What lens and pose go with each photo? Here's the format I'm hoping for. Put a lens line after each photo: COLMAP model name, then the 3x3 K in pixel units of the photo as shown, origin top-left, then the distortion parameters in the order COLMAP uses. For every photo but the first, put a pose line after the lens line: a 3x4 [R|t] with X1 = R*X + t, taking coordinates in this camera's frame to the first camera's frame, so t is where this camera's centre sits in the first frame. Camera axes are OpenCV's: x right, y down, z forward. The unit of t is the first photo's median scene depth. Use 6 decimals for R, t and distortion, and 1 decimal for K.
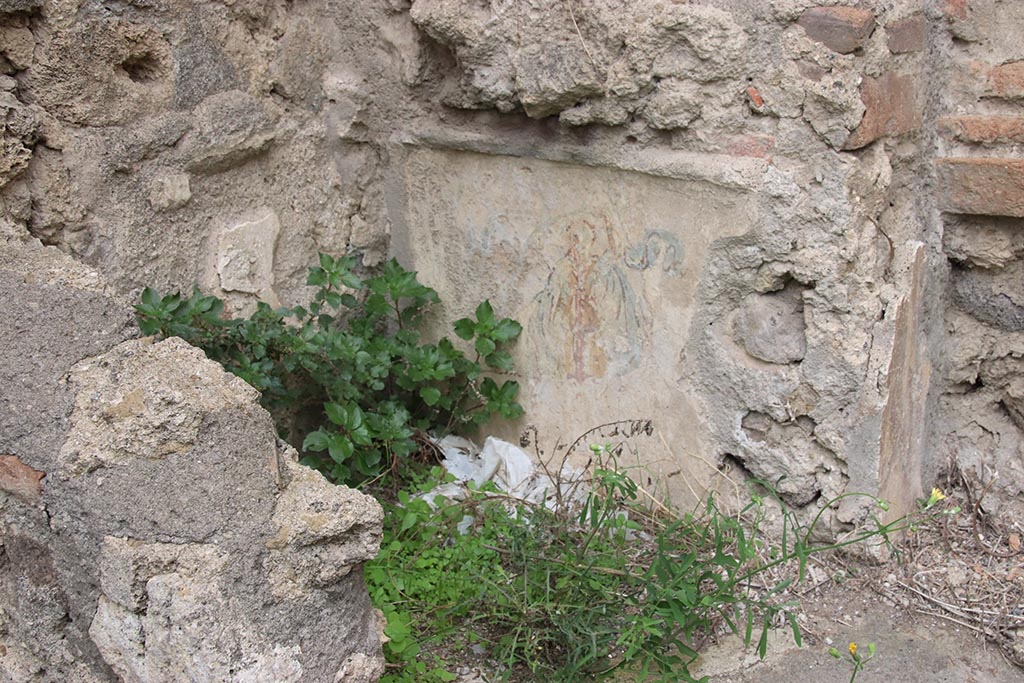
lens RADIAL K [[1373.0, 0, 511.4], [0, 1373.0, 346.0], [0, 0, 1]] dist [0.172528, 0.000000]
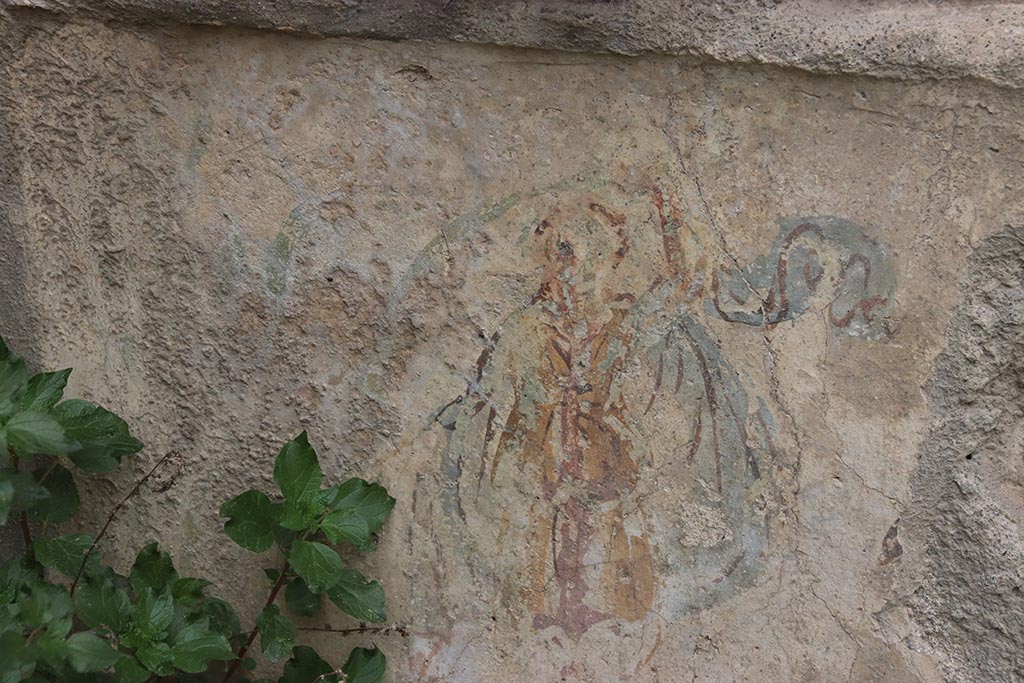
lens RADIAL K [[3336.0, 0, 510.4], [0, 3336.0, 370.0], [0, 0, 1]] dist [1.058207, 0.000000]
pose [[0.955235, -0.083725, 0.283754, -0.230890], [0.086170, 0.996273, 0.003876, -0.052935], [-0.283021, 0.020749, 0.958889, 0.146745]]
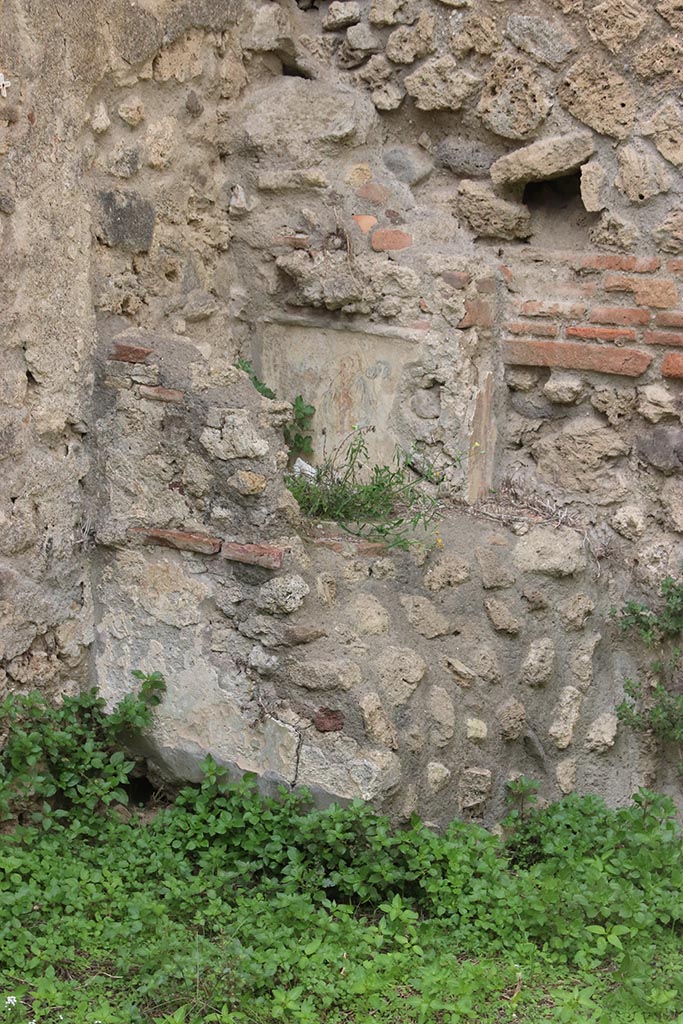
lens RADIAL K [[2700.2, 0, 333.8], [0, 2700.2, 529.2], [0, 0, 1]] dist [0.734258, 0.000000]
pose [[0.994680, 0.061617, 0.082549, -0.323434], [-0.047599, 0.985618, -0.162148, 0.916322], [-0.091353, 0.157356, 0.983308, -3.344205]]
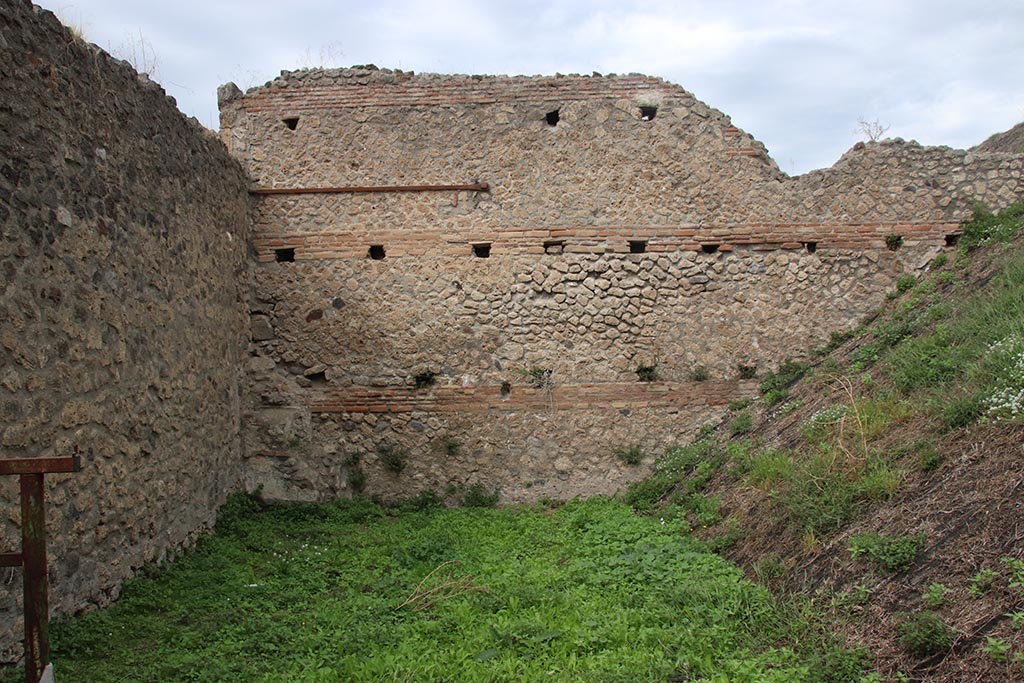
lens RADIAL K [[851.2, 0, 511.0], [0, 851.2, 345.7], [0, 0, 1]] dist [-0.150506, 0.147037]
pose [[0.800653, 0.017588, 0.598870, -2.417513], [0.179199, 0.946781, -0.267383, 1.468823], [-0.571702, 0.321397, 0.754891, -5.081484]]
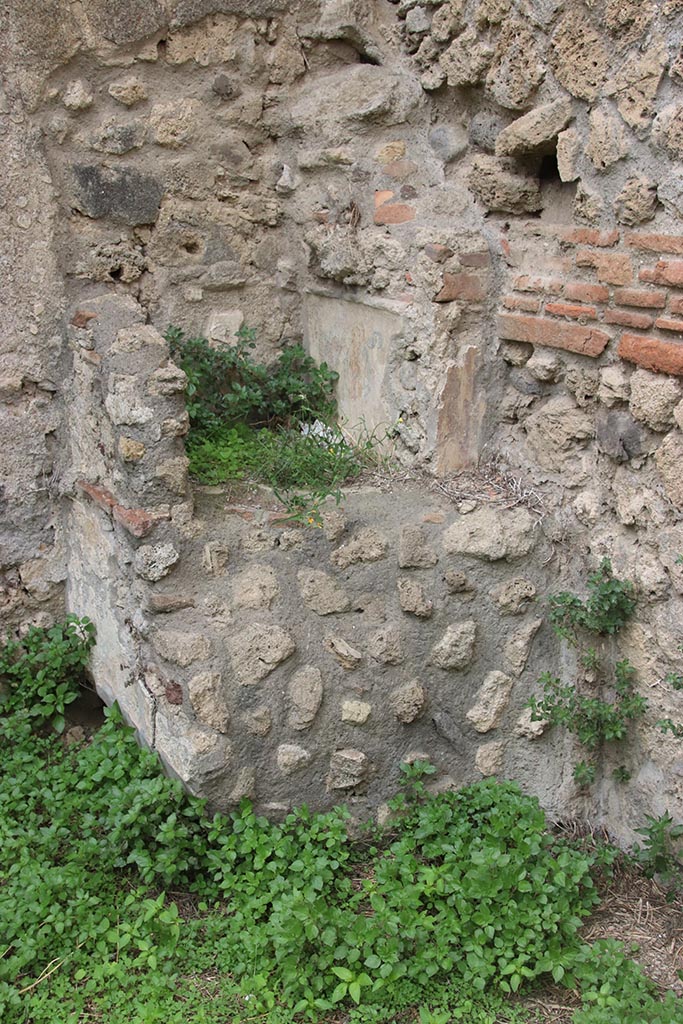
lens RADIAL K [[1373.0, 0, 337.9], [0, 1373.0, 515.8], [0, 0, 1]] dist [0.172528, 0.000000]
pose [[0.921971, 0.144551, -0.359270, 0.934125], [-0.166427, 0.985581, -0.030546, 0.310794], [0.349674, 0.087954, 0.932733, -1.208431]]
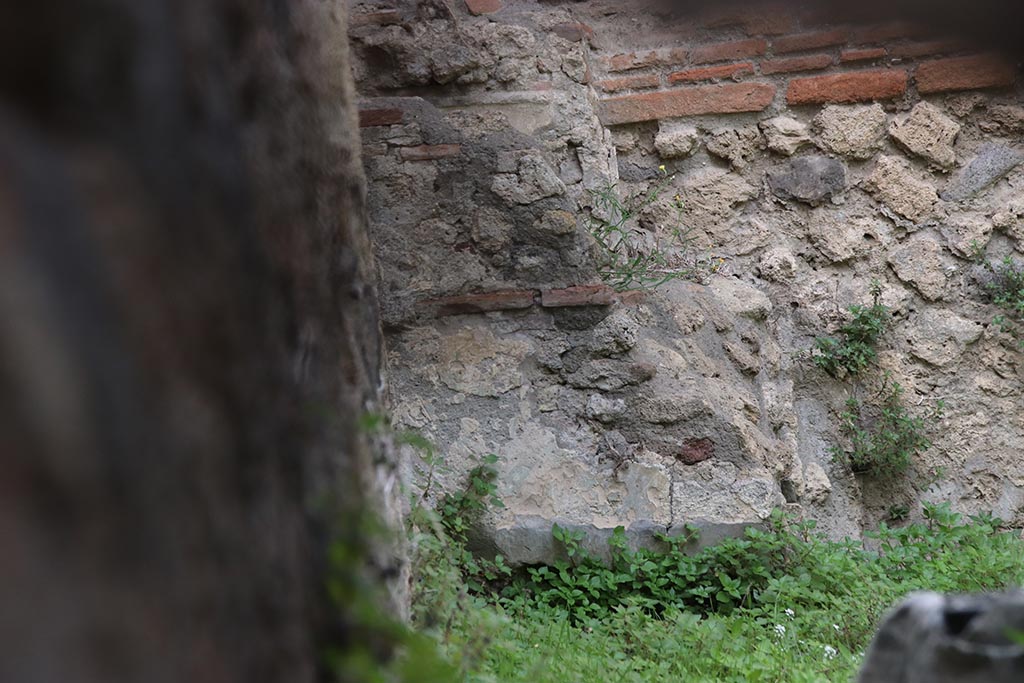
lens RADIAL K [[5041.7, 0, 518.3], [0, 5041.7, 350.3], [0, 0, 1]] dist [2.091406, 0.000000]
pose [[0.811261, -0.053626, 0.582220, -4.297154], [0.248176, 0.933212, -0.259852, 2.191851], [-0.529400, 0.355301, 0.770388, -4.735982]]
